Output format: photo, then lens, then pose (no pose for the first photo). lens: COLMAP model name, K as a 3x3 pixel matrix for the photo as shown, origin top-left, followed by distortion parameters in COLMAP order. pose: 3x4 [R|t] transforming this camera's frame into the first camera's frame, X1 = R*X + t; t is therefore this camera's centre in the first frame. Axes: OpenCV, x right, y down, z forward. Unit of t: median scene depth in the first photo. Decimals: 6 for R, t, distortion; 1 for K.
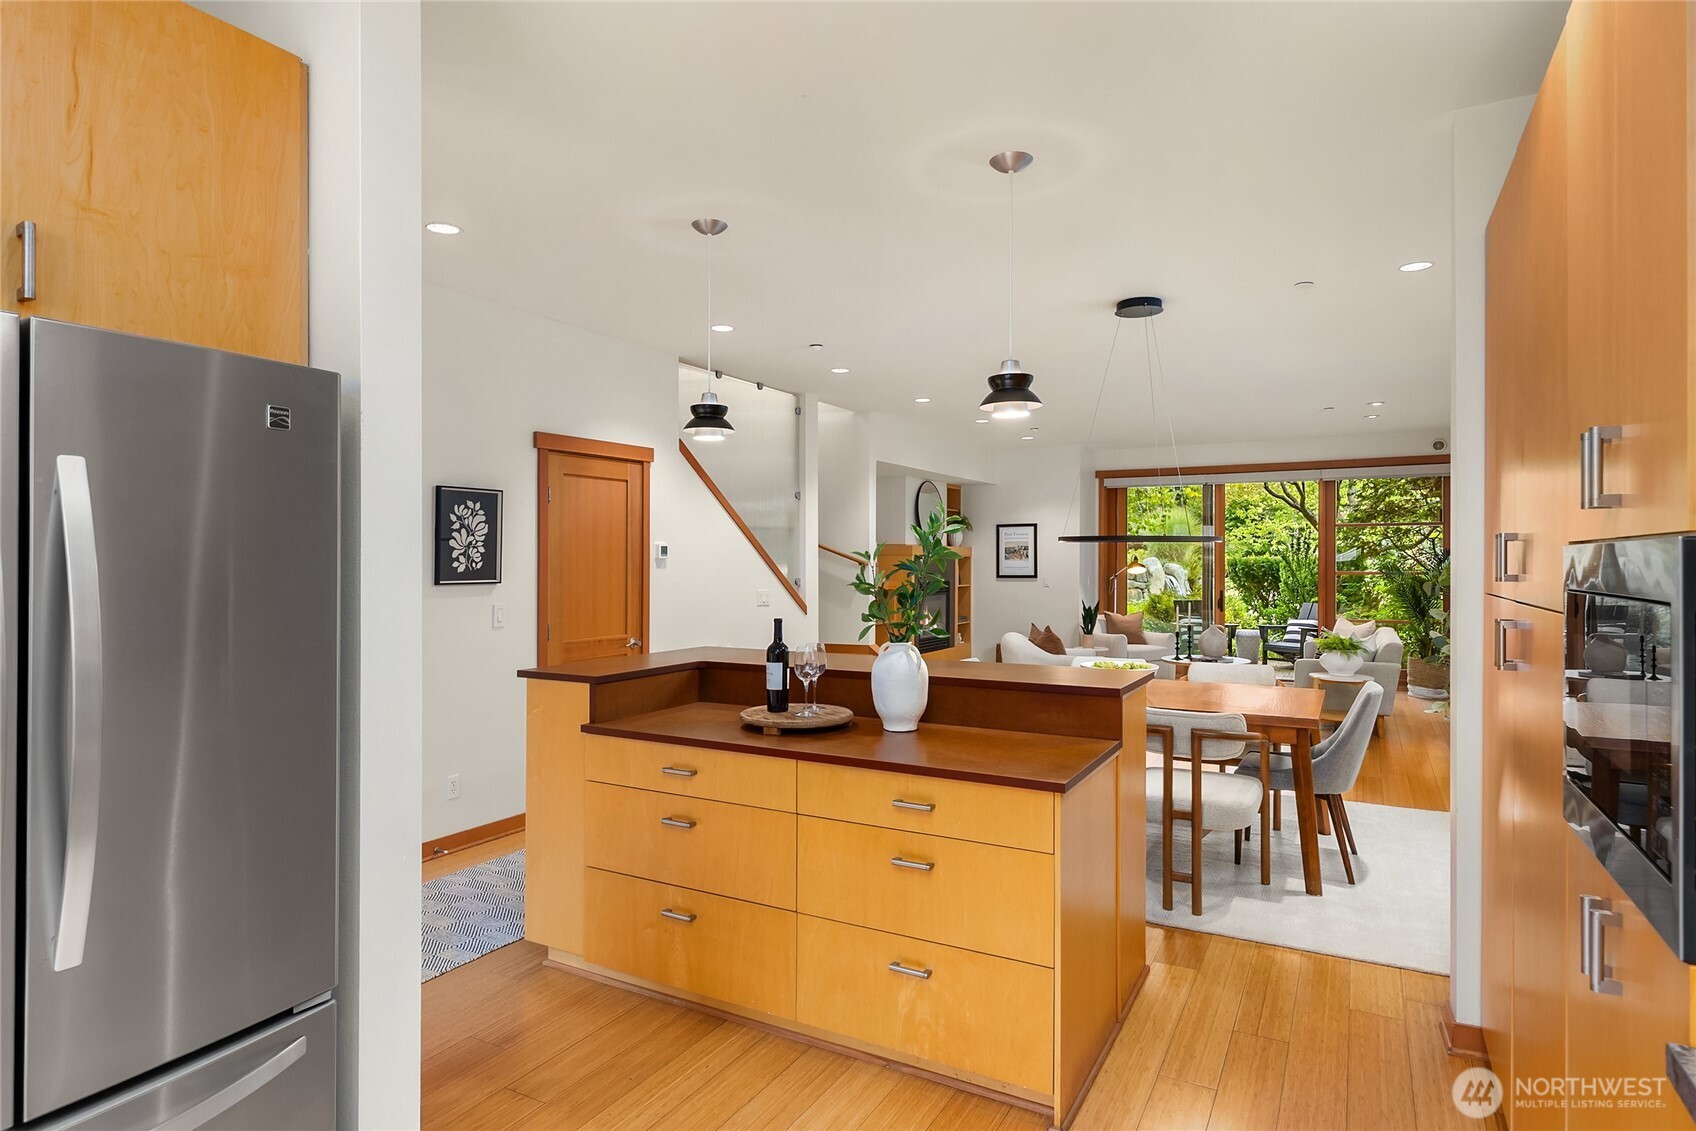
lens RADIAL K [[929.9, 0, 857.0], [0, 929.9, 573.6], [0, 0, 1]] dist [0.003099, -0.000307]
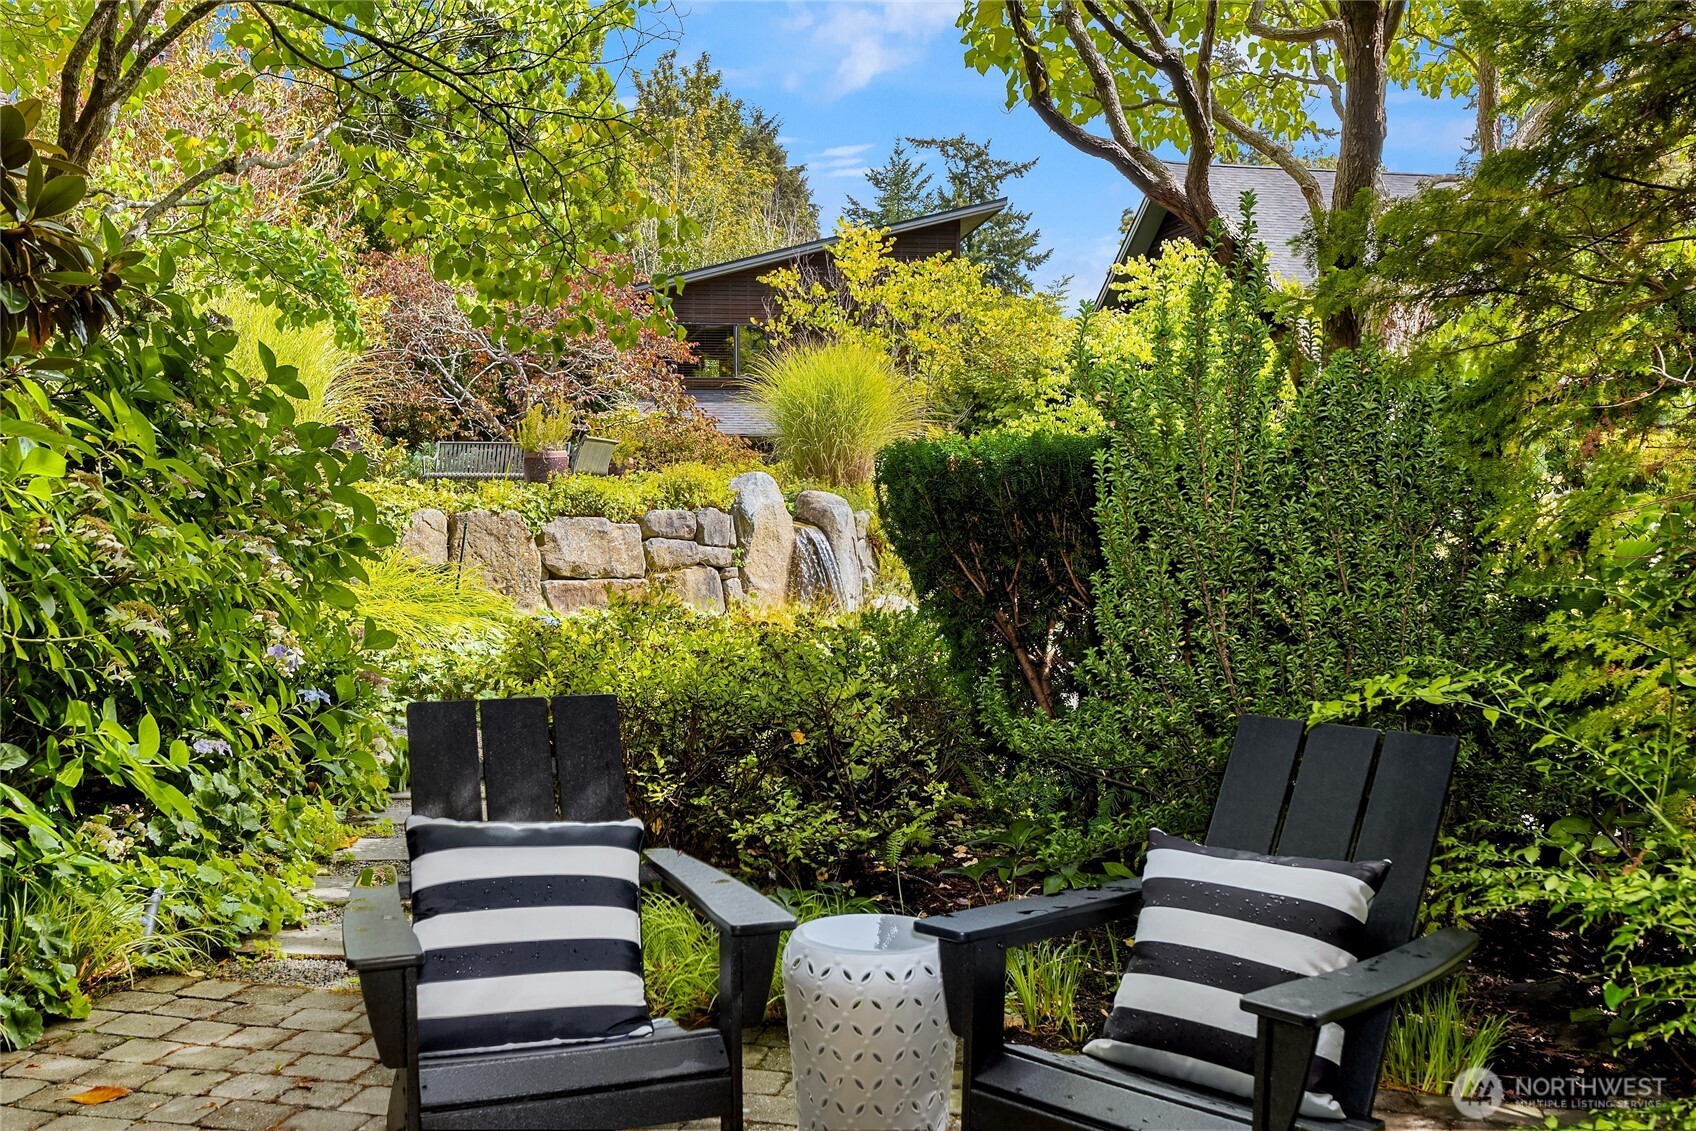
lens RADIAL K [[1626.1, 0, 849.1], [0, 1626.1, 563.7], [0, 0, 1]] dist [0.007991, 0.000000]
pose [[0.964052, -0.011262, 0.265476, 0.191057], [0.005102, 0.999702, 0.023878, 0.001838], [-0.265666, -0.021665, 0.963822, 0.417357]]
